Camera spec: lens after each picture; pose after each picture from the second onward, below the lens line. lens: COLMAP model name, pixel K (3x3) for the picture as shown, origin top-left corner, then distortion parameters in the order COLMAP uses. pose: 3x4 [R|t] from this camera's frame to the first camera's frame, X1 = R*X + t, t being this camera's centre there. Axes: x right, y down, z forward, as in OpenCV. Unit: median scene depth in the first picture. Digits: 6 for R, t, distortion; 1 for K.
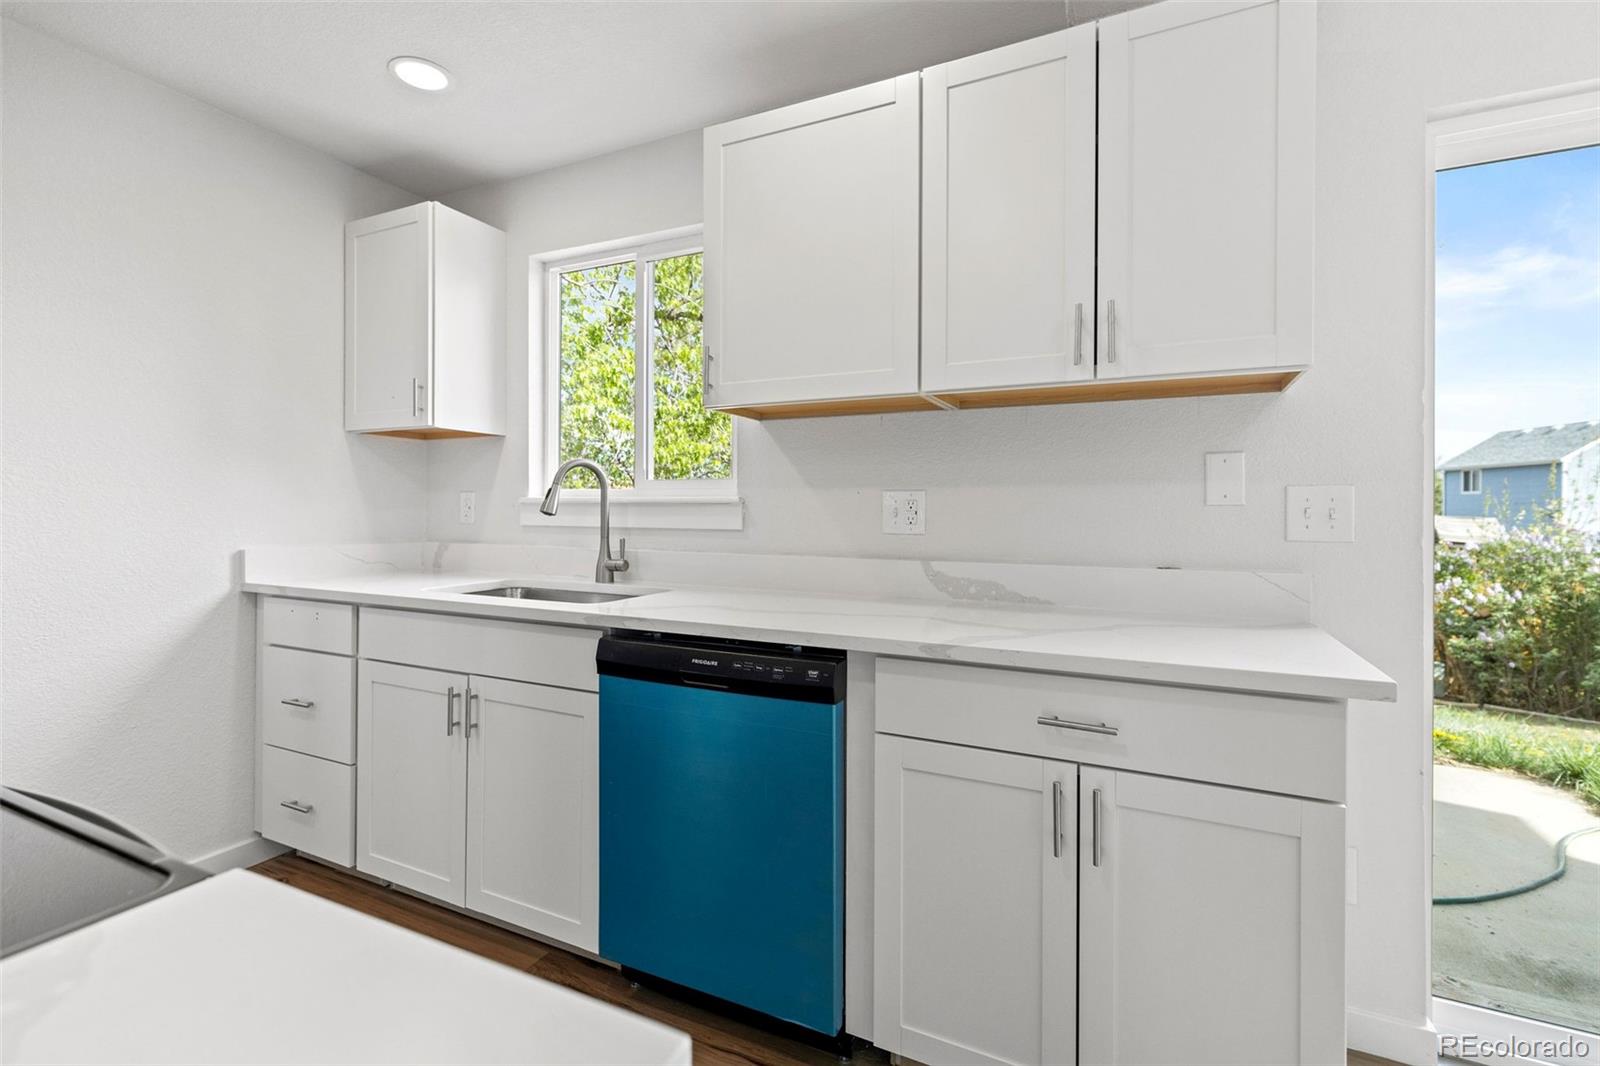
lens RADIAL K [[730.0, 0, 790.4], [0, 730.0, 514.1], [0, 0, 1]] dist [0.010253, -0.001341]
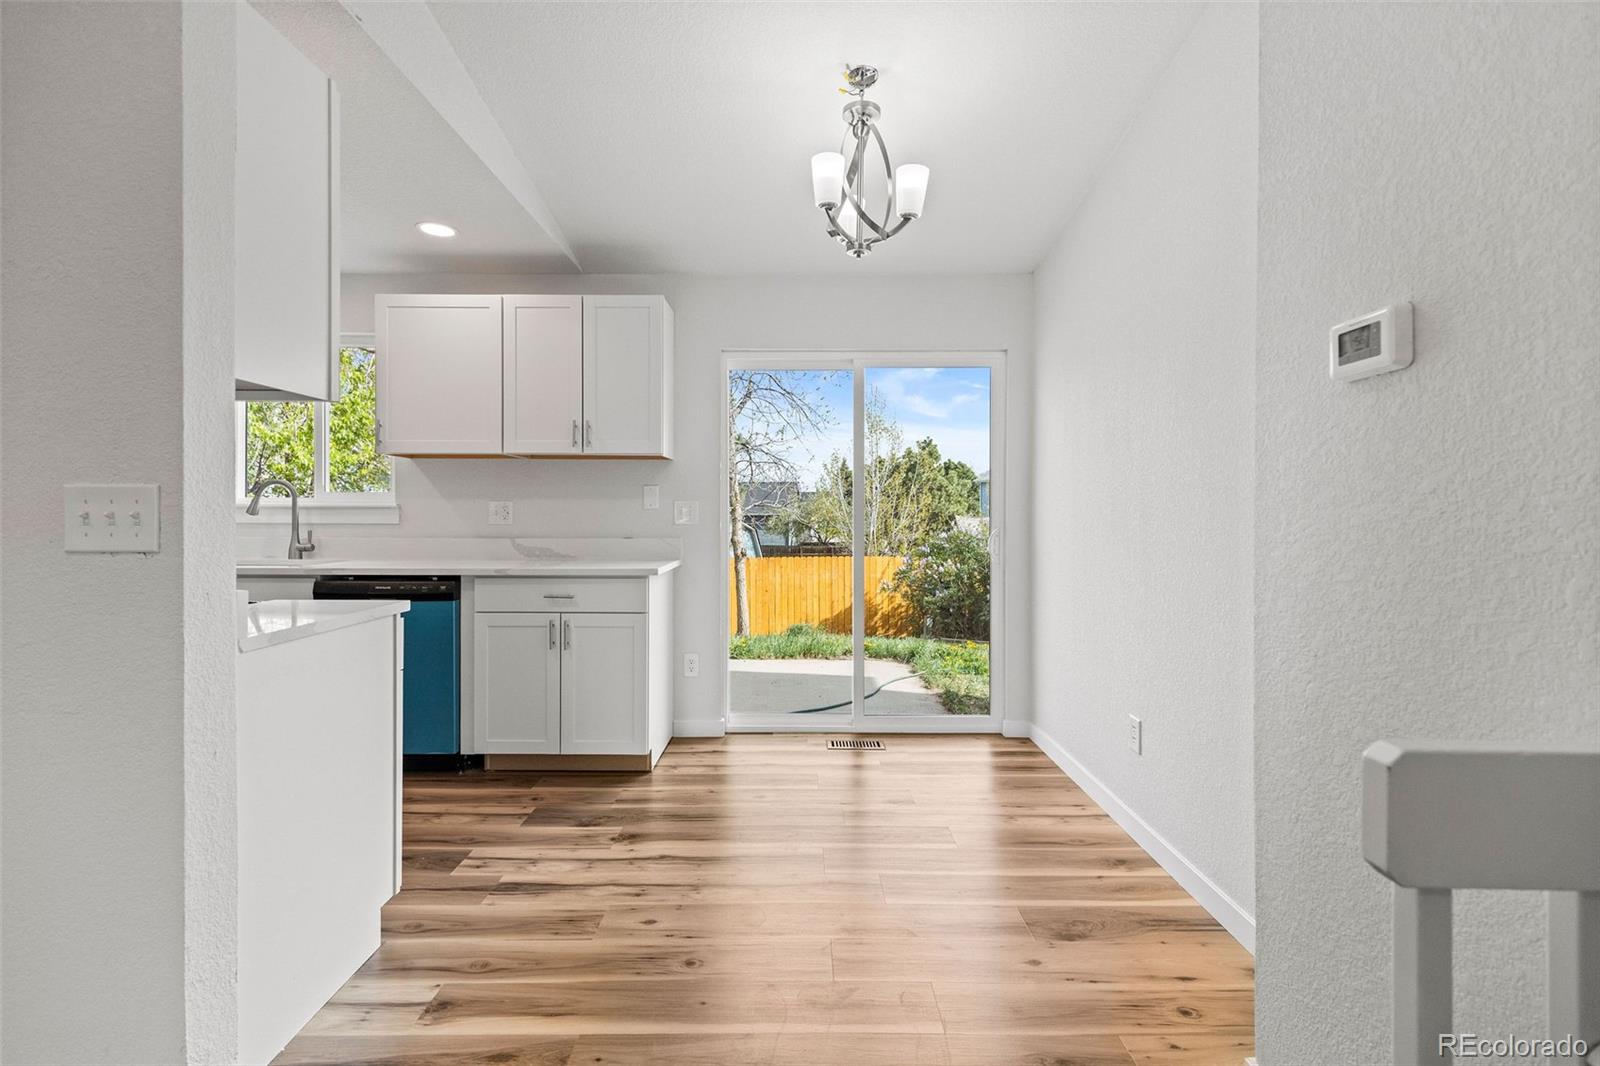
lens RADIAL K [[730.0, 0, 803.4], [0, 730.0, 518.0], [0, 0, 1]] dist [0.010253, -0.001341]
pose [[0.892236, -0.005013, 0.451542, 0.003289], [0.003784, 0.999986, 0.003626, 0.006054], [-0.451554, -0.001526, 0.892242, -0.882210]]
